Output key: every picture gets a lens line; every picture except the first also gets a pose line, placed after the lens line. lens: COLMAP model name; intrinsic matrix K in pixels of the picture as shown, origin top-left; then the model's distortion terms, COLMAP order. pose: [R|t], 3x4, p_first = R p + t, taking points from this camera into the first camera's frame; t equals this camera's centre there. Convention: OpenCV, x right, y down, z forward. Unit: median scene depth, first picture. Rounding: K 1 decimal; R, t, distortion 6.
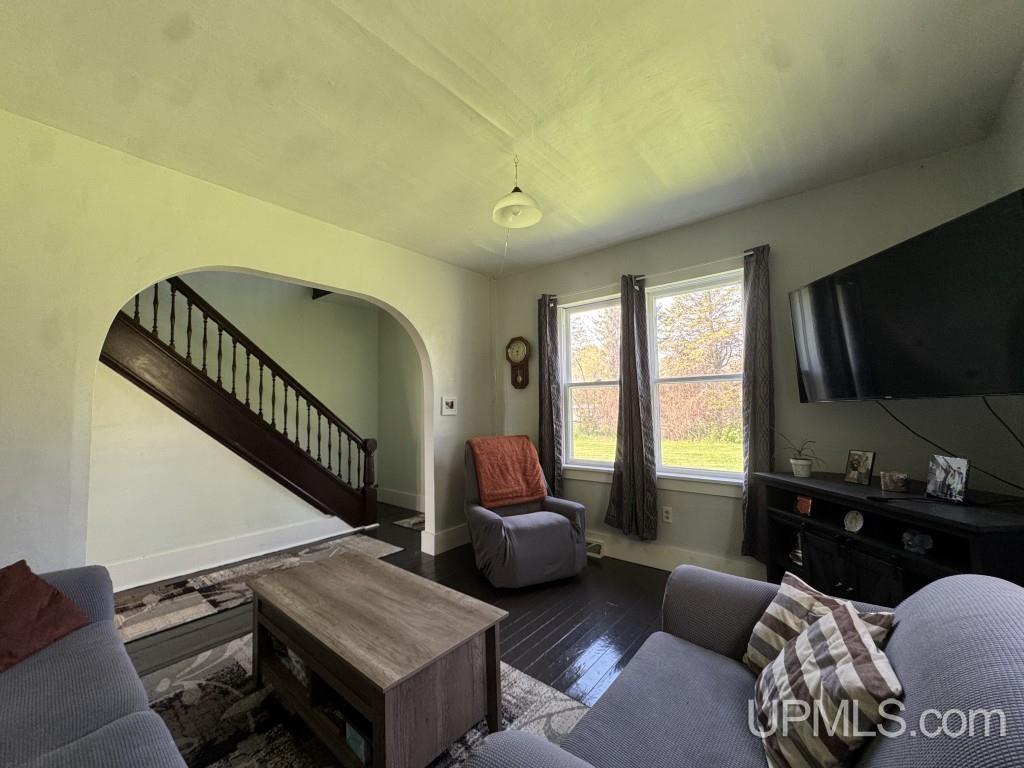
lens RADIAL K [[410.0, 0, 493.7], [0, 410.0, 382.1], [0, 0, 1]] dist [-0.001579, 0.002469]
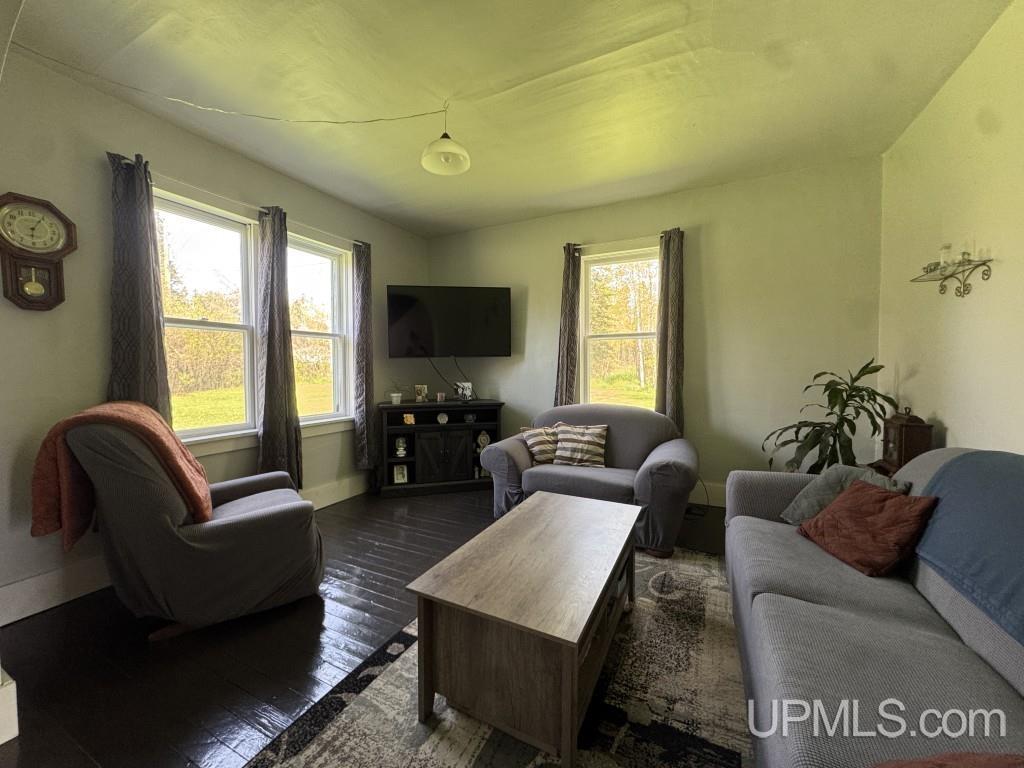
lens RADIAL K [[407.8, 0, 495.8], [0, 407.8, 382.0], [0, 0, 1]] dist [0.002196, -0.000183]
pose [[-0.241178, -0.016174, 0.970346, -0.839866], [-0.054542, 0.998507, 0.003087, 0.111482], [-0.968947, -0.052180, -0.241700, 0.956234]]
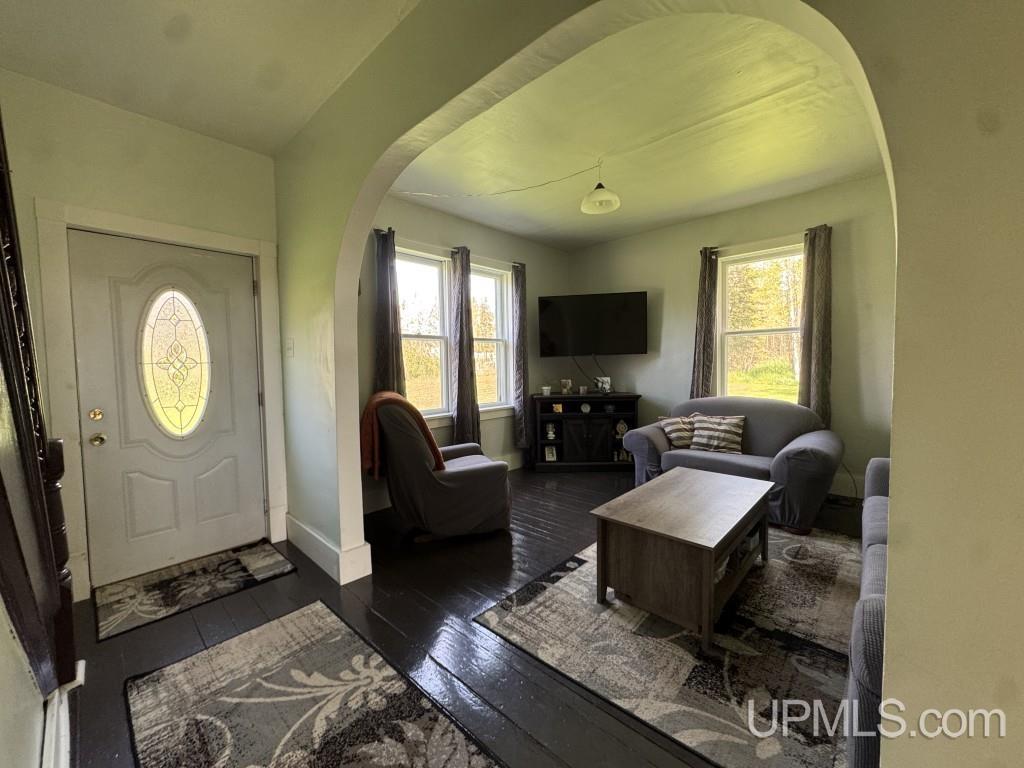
lens RADIAL K [[407.8, 0, 495.8], [0, 407.8, 382.0], [0, 0, 1]] dist [0.002196, -0.000183]
pose [[0.049720, -0.029870, 0.998316, -1.106252], [-0.045882, 0.998429, 0.032159, 0.110015], [-0.997709, -0.047404, 0.048271, 1.082727]]
